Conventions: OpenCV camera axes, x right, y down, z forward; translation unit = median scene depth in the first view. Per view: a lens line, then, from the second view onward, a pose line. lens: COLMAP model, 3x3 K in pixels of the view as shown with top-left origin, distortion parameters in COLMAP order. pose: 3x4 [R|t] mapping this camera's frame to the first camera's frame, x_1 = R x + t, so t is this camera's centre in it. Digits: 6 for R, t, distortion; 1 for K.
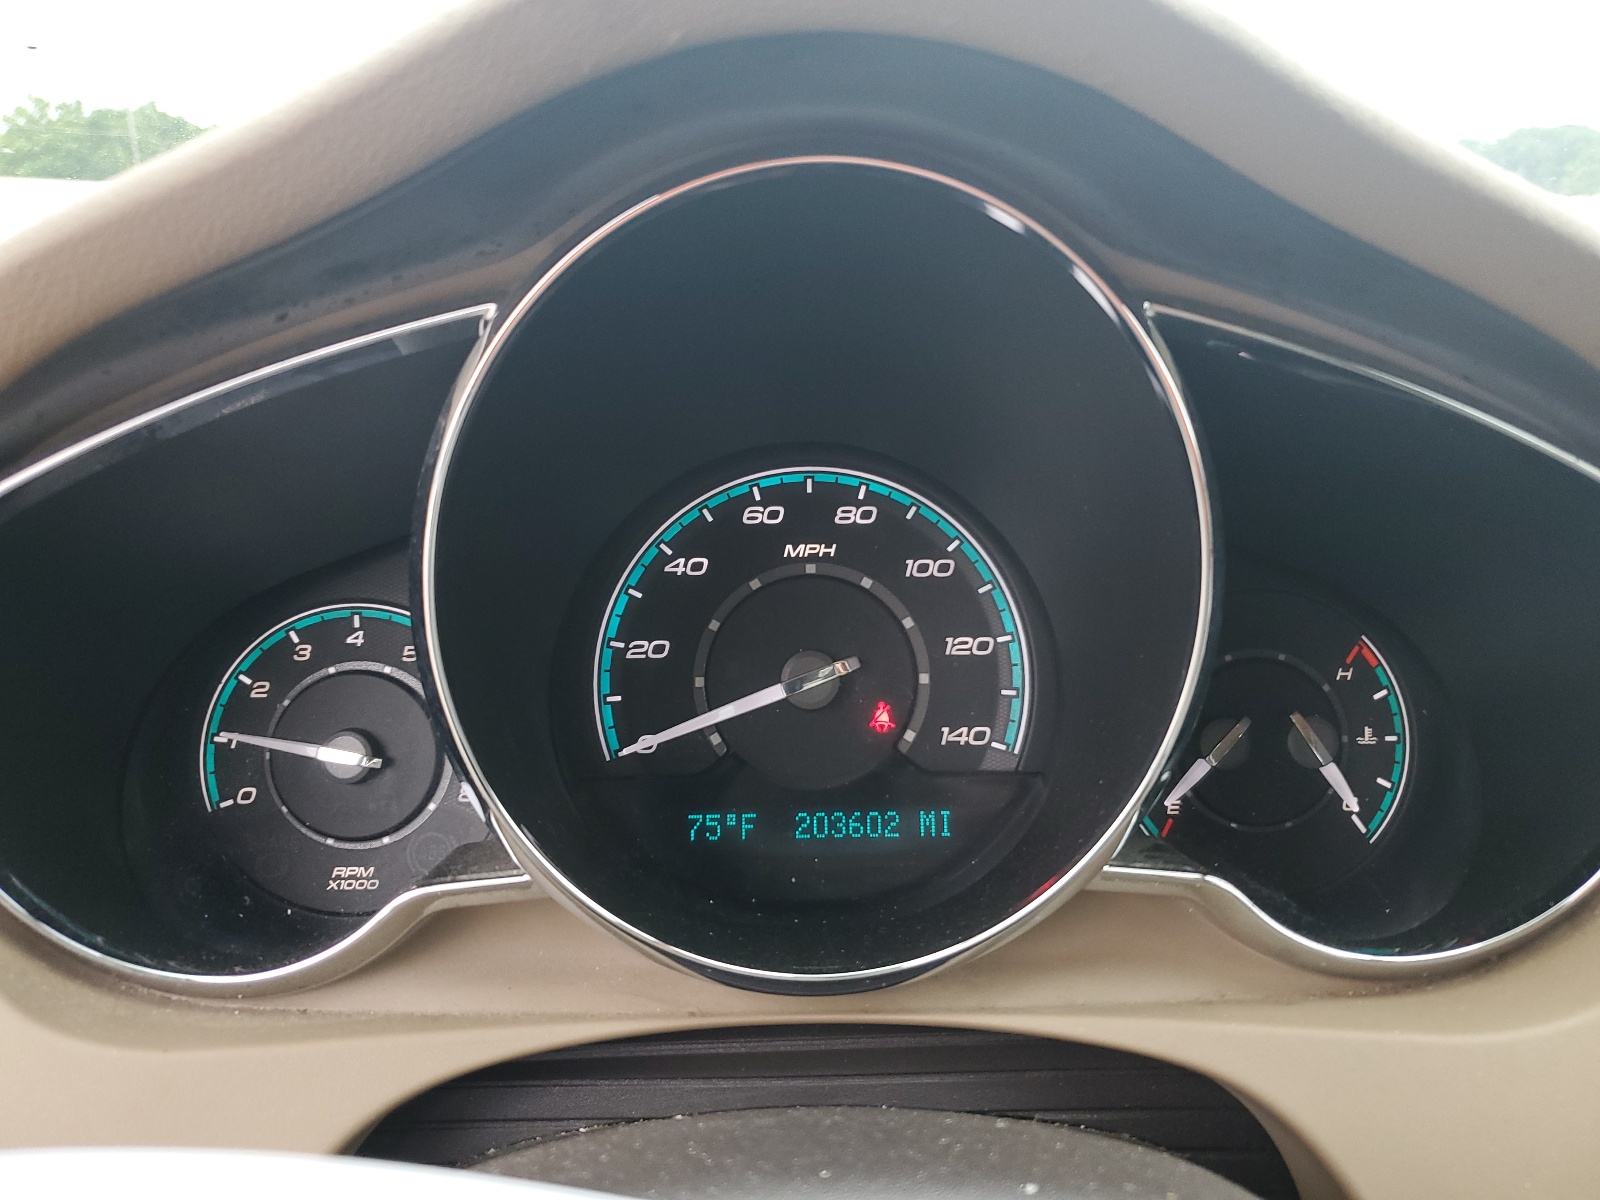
lens RADIAL K [[1200.2, 0, 802.4], [0, 1200.2, 601.0], [0, 0, 1]] dist [0.004079, 0.000244]
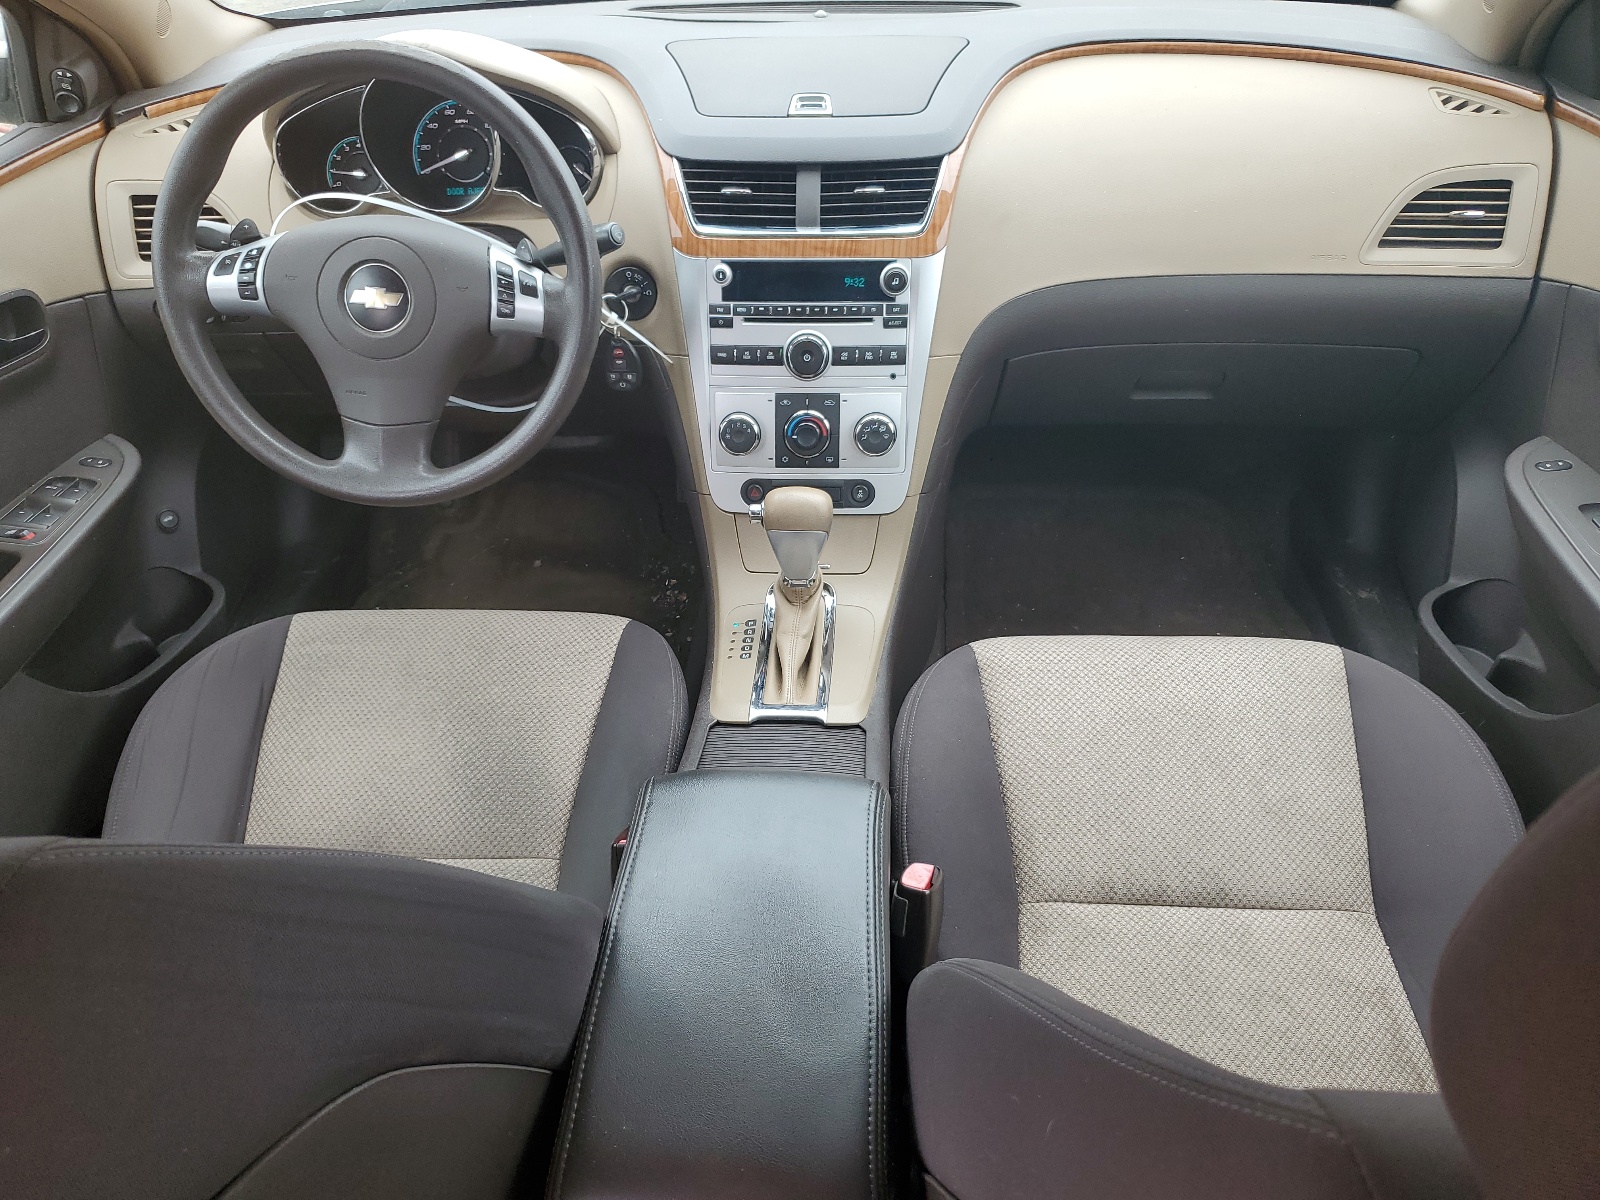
lens RADIAL K [[1200.2, 0, 799.1], [0, 1200.2, 602.3], [0, 0, 1]] dist [0.004079, 0.000244]
pose [[0.997132, 0.016151, -0.073939, 1.518348], [0.013356, 0.924081, 0.381963, -0.076877], [0.074495, -0.381855, 0.921215, -3.405093]]
